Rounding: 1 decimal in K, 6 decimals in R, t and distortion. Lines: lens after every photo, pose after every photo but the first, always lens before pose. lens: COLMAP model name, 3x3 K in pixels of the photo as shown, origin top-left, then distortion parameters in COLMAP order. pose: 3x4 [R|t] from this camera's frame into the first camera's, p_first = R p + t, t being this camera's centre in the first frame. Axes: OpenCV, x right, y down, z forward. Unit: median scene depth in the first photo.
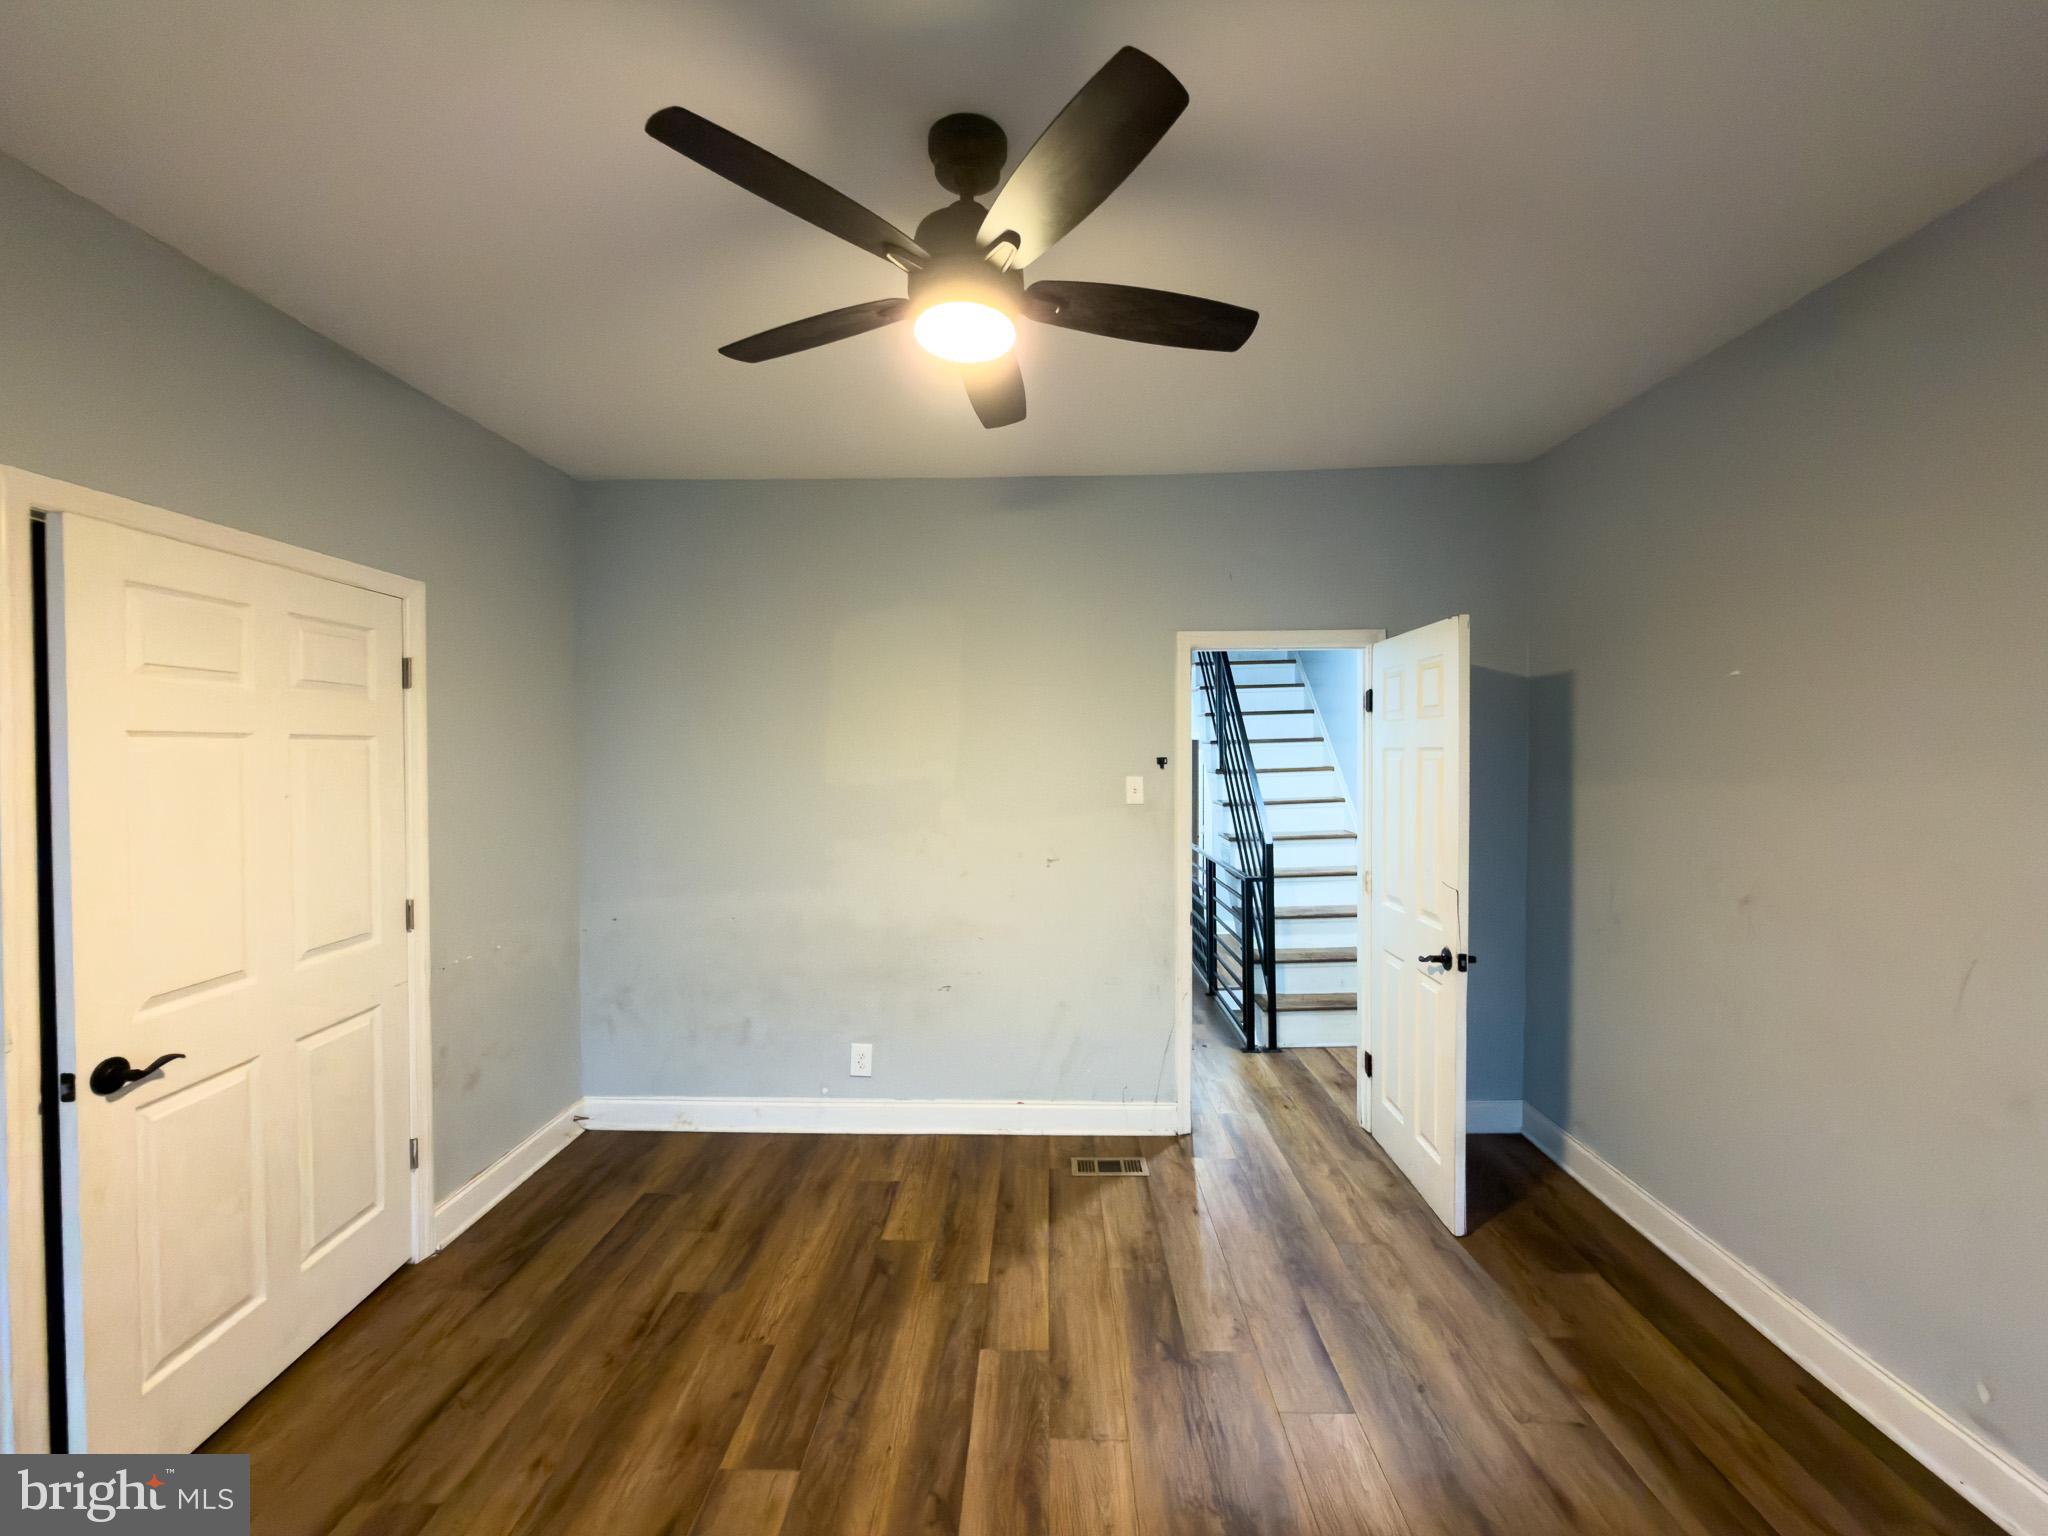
lens RADIAL K [[812.1, 0, 1024.8], [0, 812.1, 765.4], [0, 0, 1]] dist [0.000153, -0.000311]
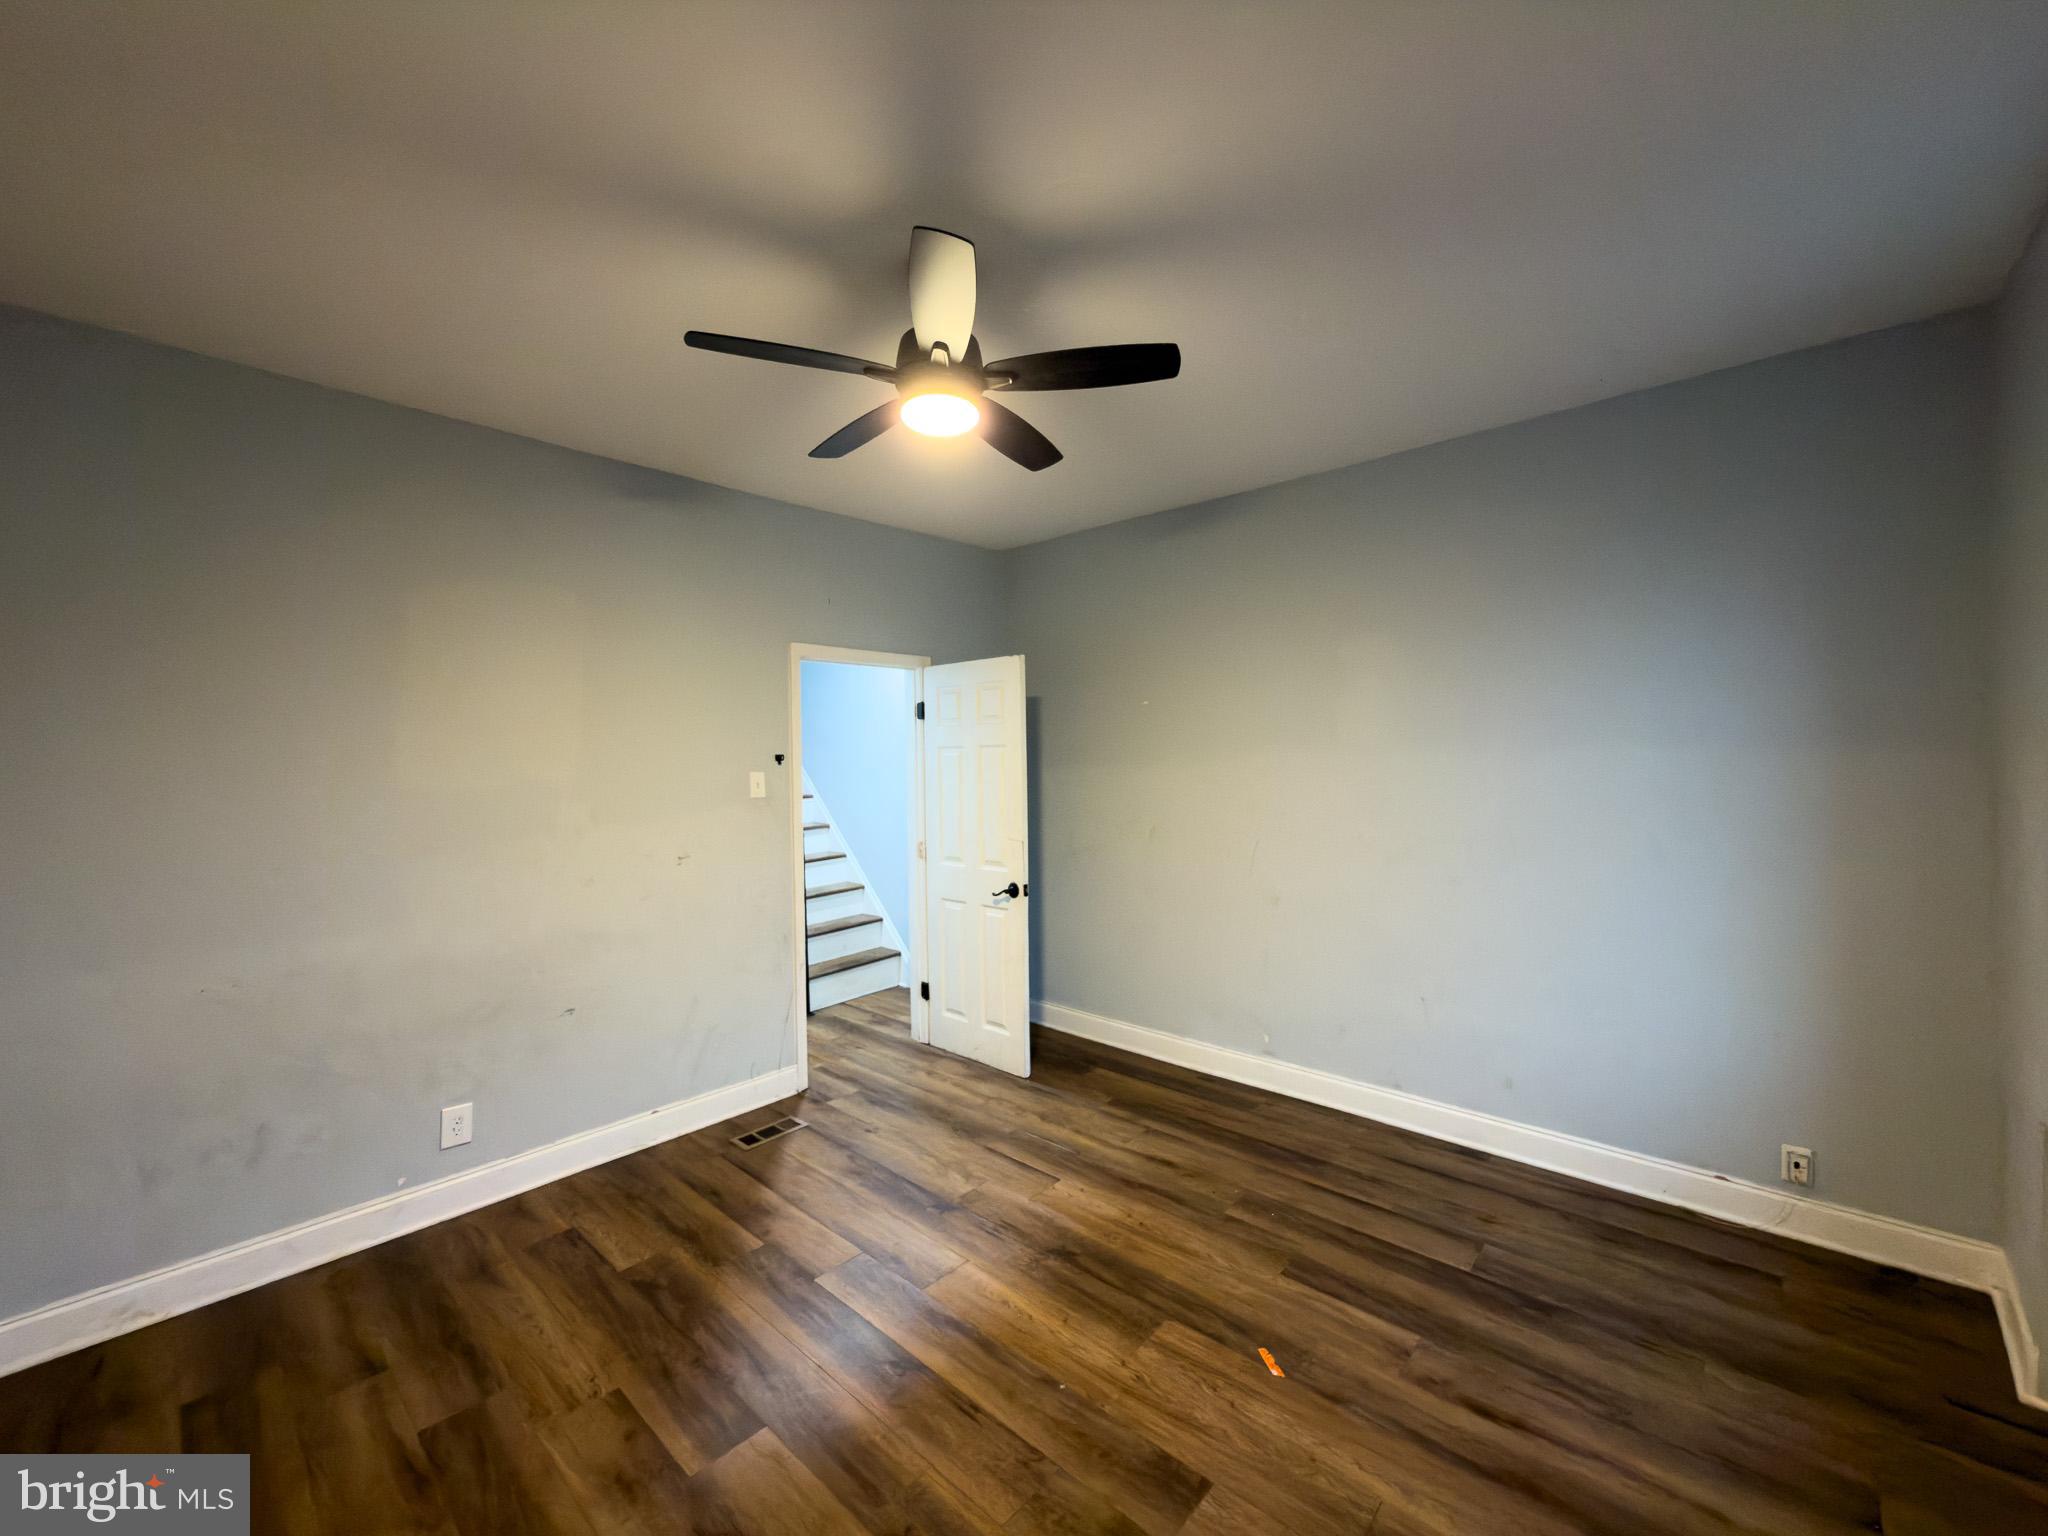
lens RADIAL K [[812.1, 0, 1025.6], [0, 812.1, 761.0], [0, 0, 1]] dist [0.000153, -0.000311]
pose [[0.652864, -0.007481, 0.757438, -0.530087], [0.023279, 0.999677, -0.010192, 0.021105], [-0.757117, 0.024286, 0.652828, 0.028225]]
